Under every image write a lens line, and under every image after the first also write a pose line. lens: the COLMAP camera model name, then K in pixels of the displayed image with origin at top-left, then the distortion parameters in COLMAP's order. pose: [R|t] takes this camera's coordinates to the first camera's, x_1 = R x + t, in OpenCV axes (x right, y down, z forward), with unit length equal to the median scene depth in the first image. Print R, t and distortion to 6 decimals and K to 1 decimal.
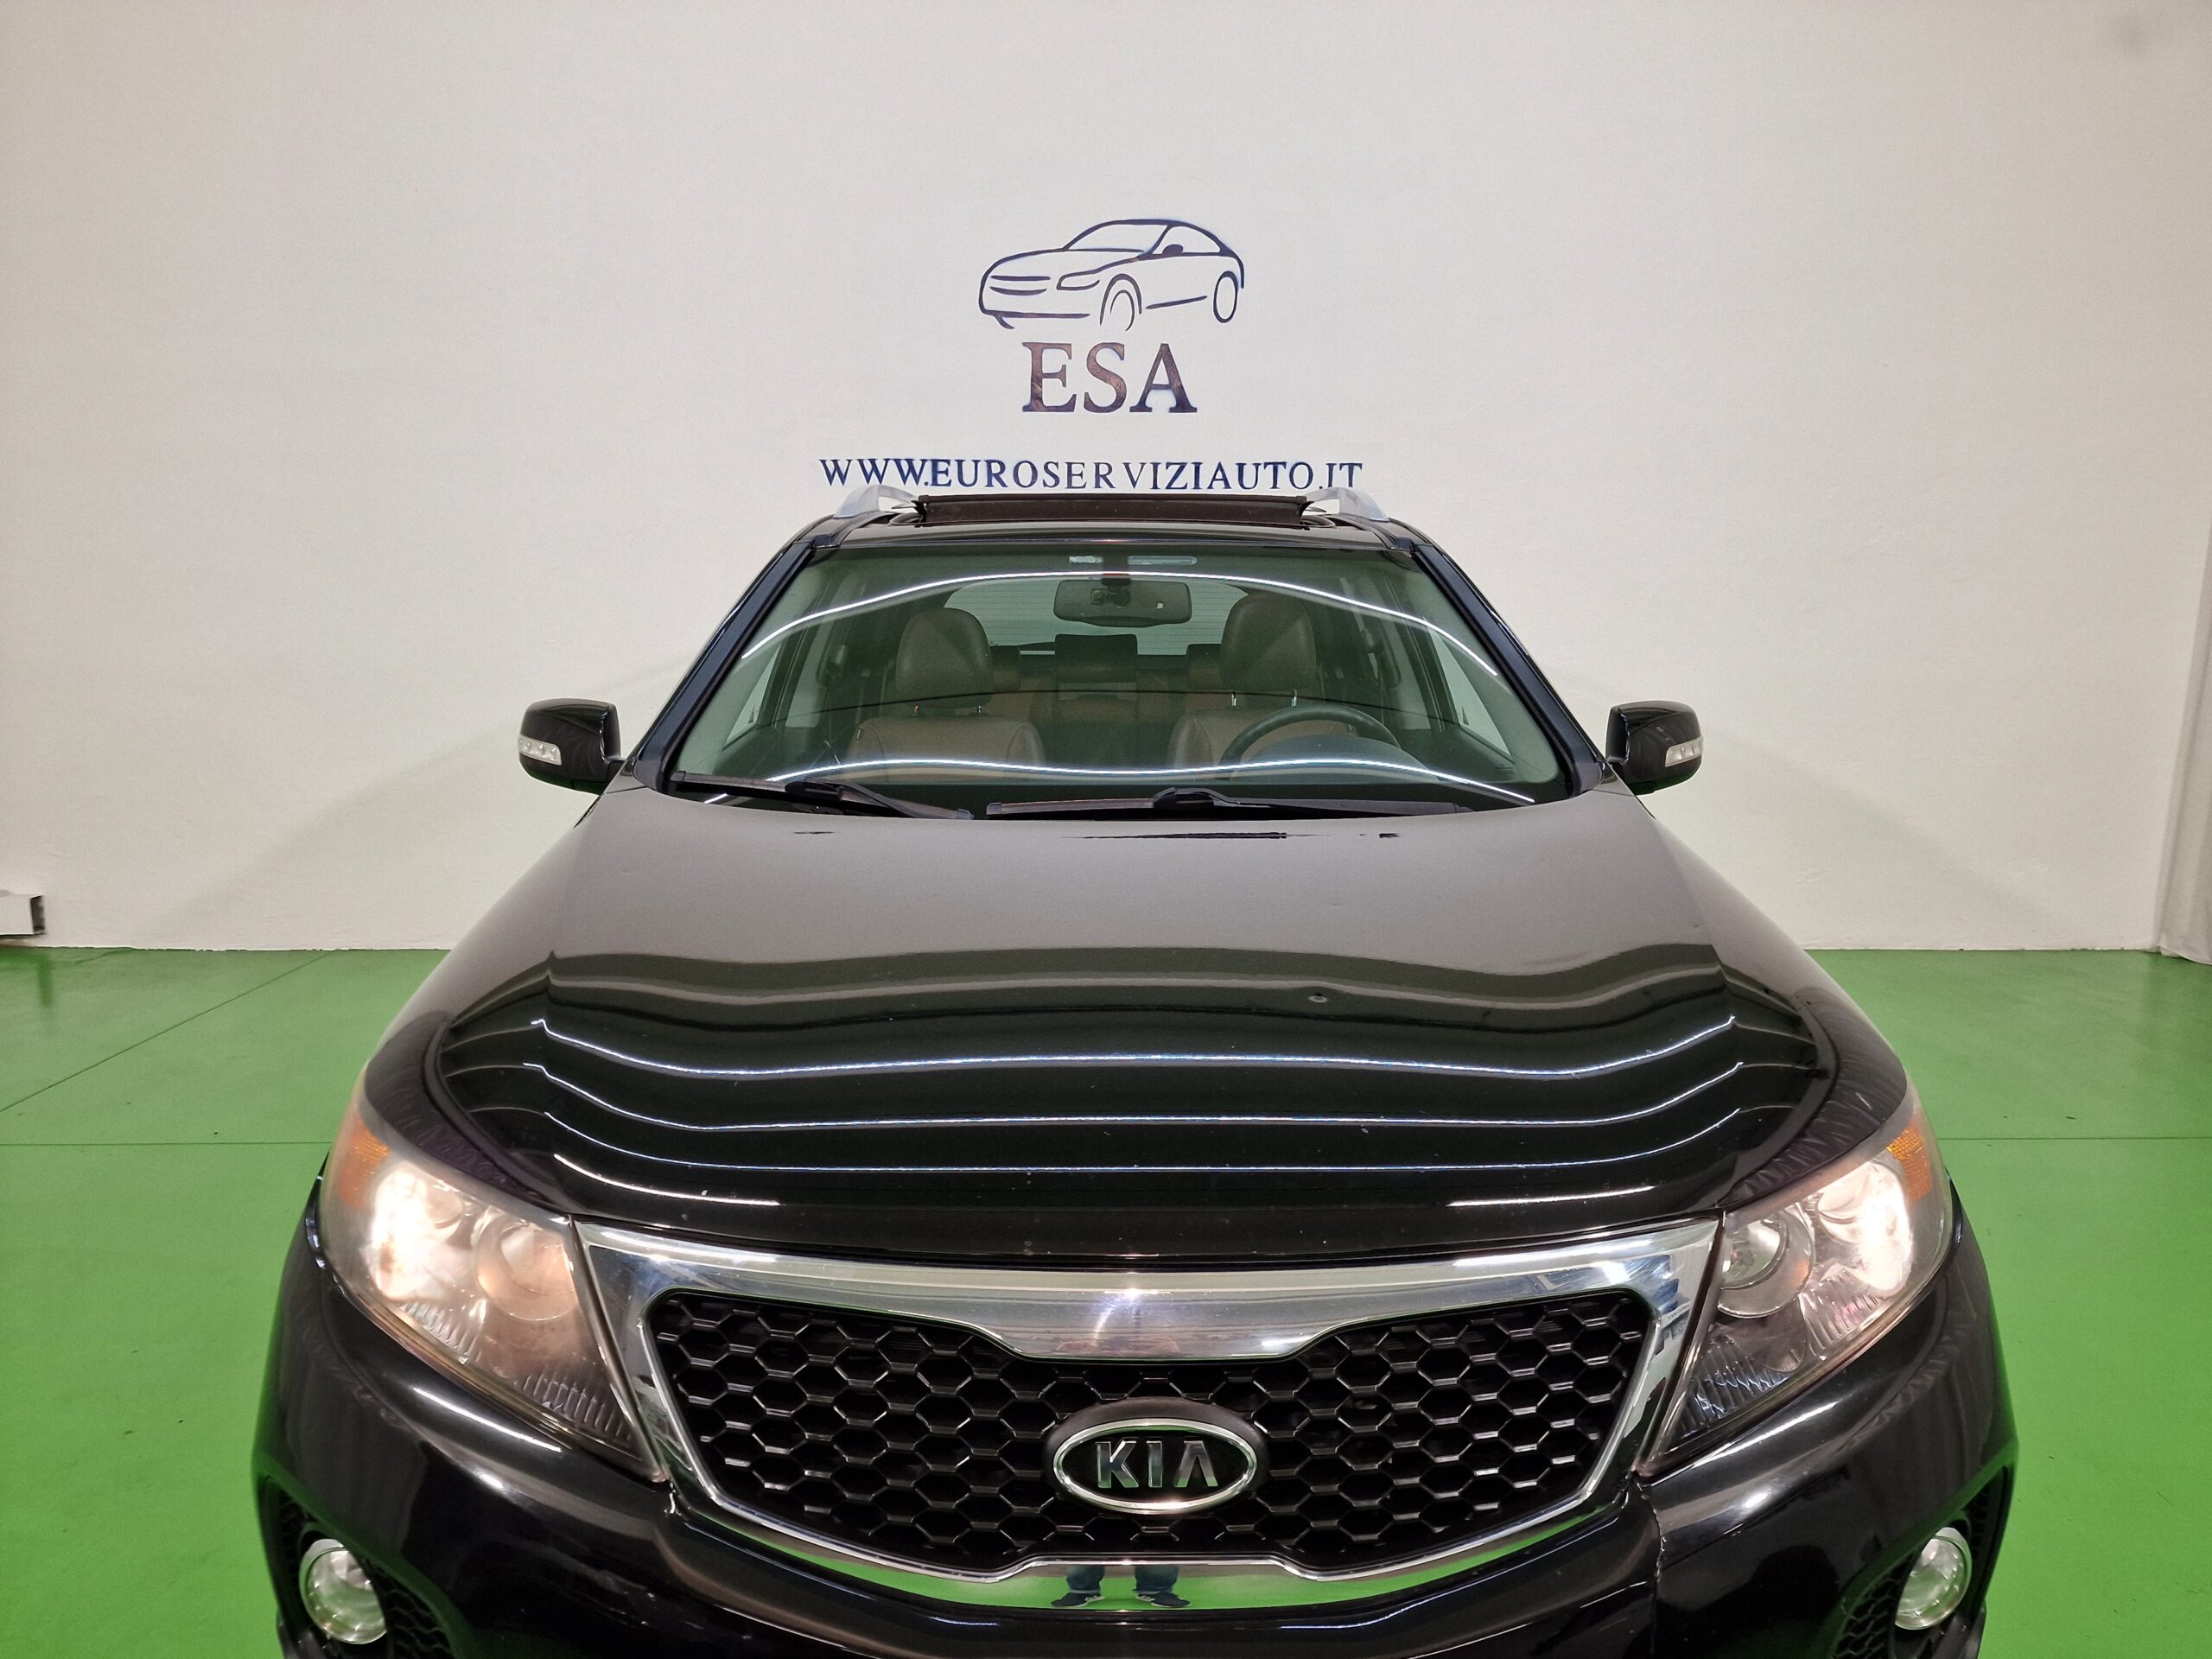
lens RADIAL K [[1495.6, 0, 1112.0], [0, 1495.6, 837.8], [0, 0, 1]] dist [0.092729, -0.078973]
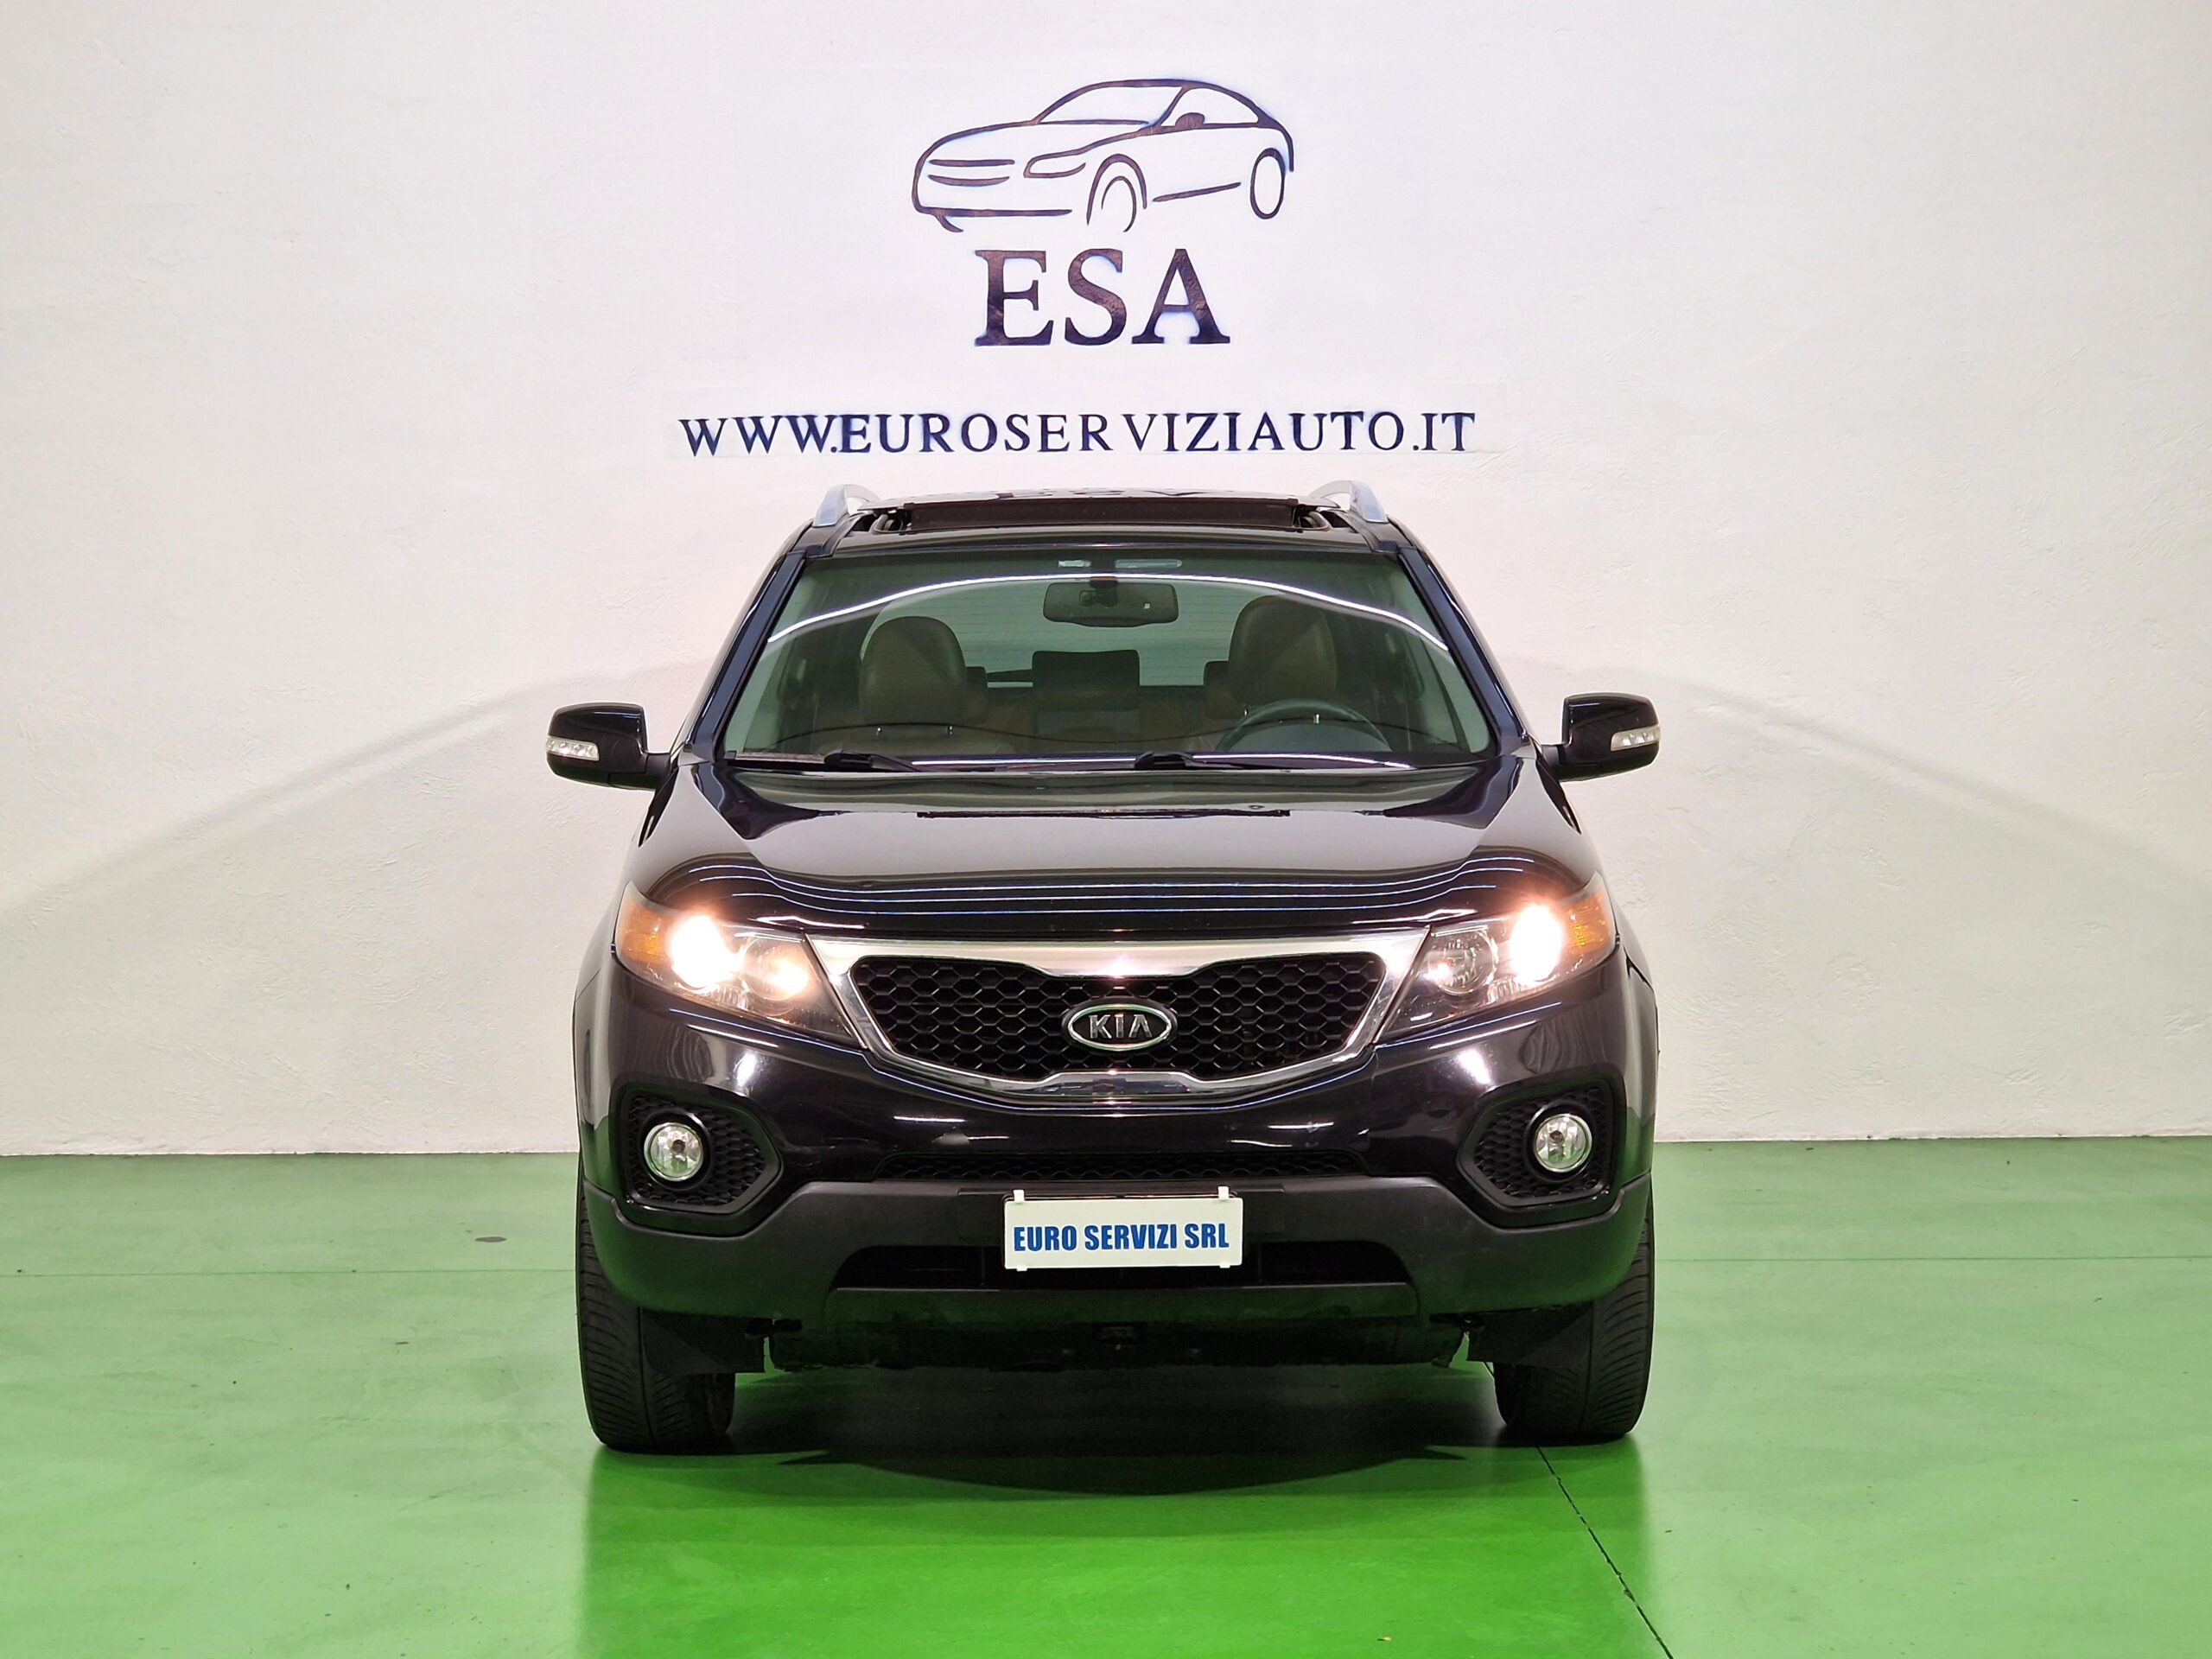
lens RADIAL K [[4564.5, 0, 1101.9], [0, 4564.5, 843.4], [0, 0, 1]] dist [-1.015124, 22.845632]
pose [[0.999893, -0.012381, -0.007753, 0.011332], [0.011421, 0.993478, -0.113449, 0.176005], [0.009107, 0.113349, 0.993514, -1.017525]]
